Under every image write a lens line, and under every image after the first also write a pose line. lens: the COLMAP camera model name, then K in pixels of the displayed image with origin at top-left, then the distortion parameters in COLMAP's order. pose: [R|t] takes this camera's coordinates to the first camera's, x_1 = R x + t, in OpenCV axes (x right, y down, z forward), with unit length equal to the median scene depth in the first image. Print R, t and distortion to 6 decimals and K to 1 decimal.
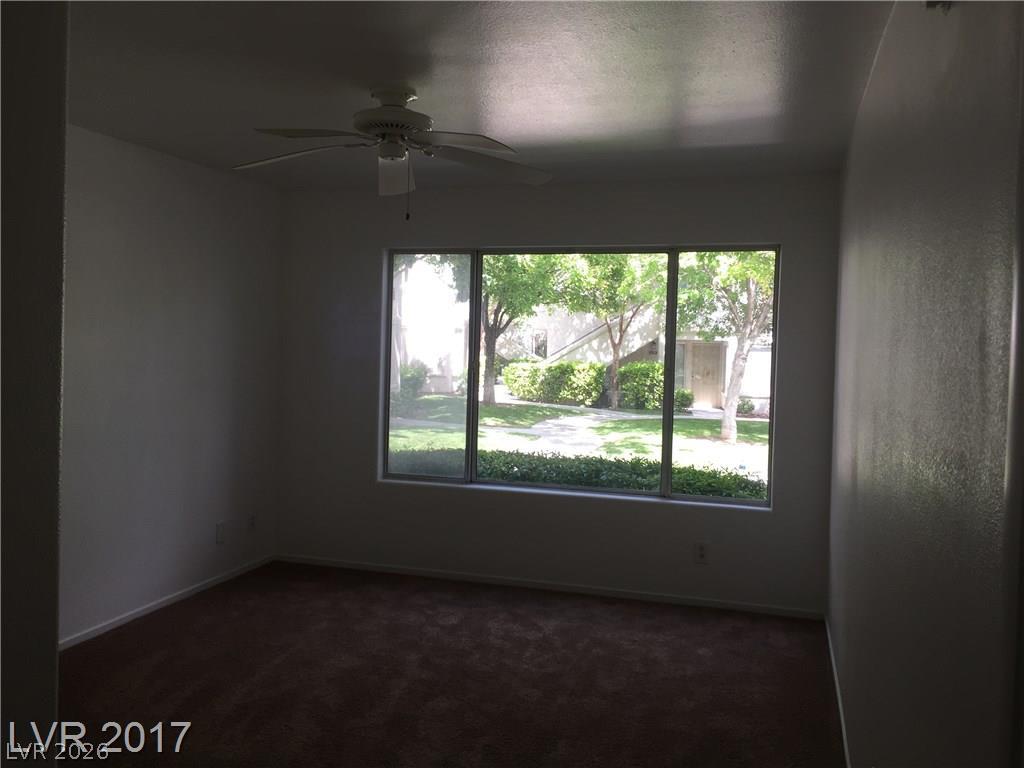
lens RADIAL K [[881.3, 0, 515.4], [0, 881.3, 359.5], [0, 0, 1]] dist [0.099324, -0.127066]
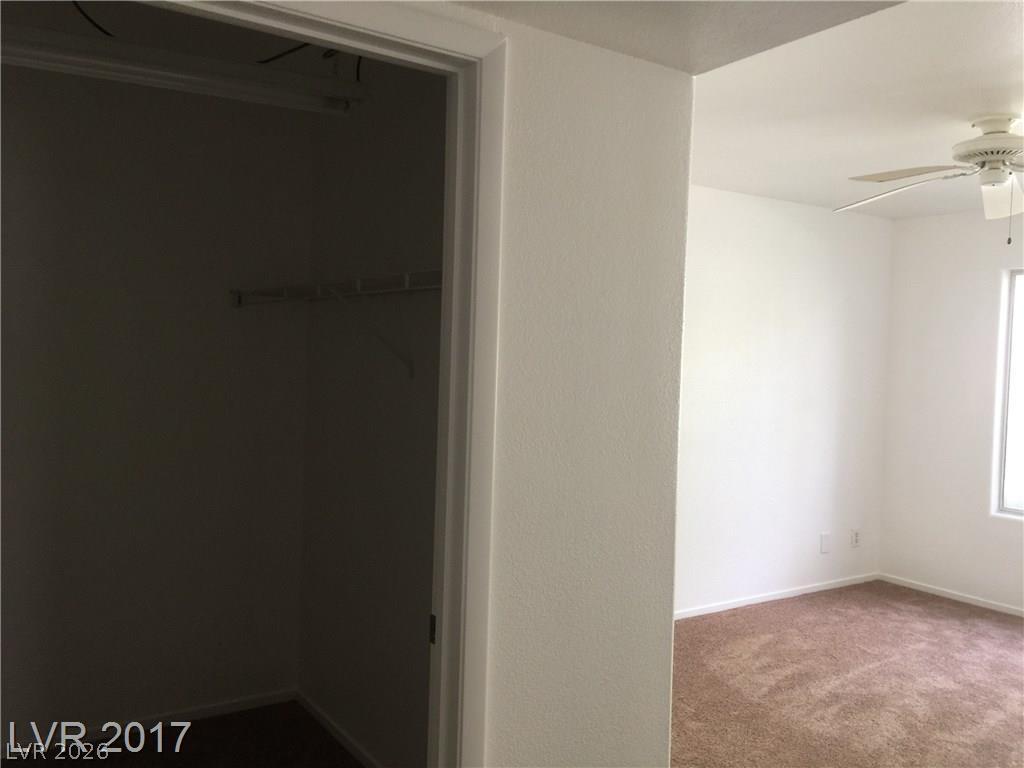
lens RADIAL K [[881.3, 0, 515.4], [0, 881.3, 359.5], [0, 0, 1]] dist [0.099324, -0.127066]
pose [[0.780319, 0.006424, -0.625349, 0.072756], [-0.024024, 0.999517, -0.019710, 0.003313], [0.624921, 0.030403, 0.780096, -0.116768]]
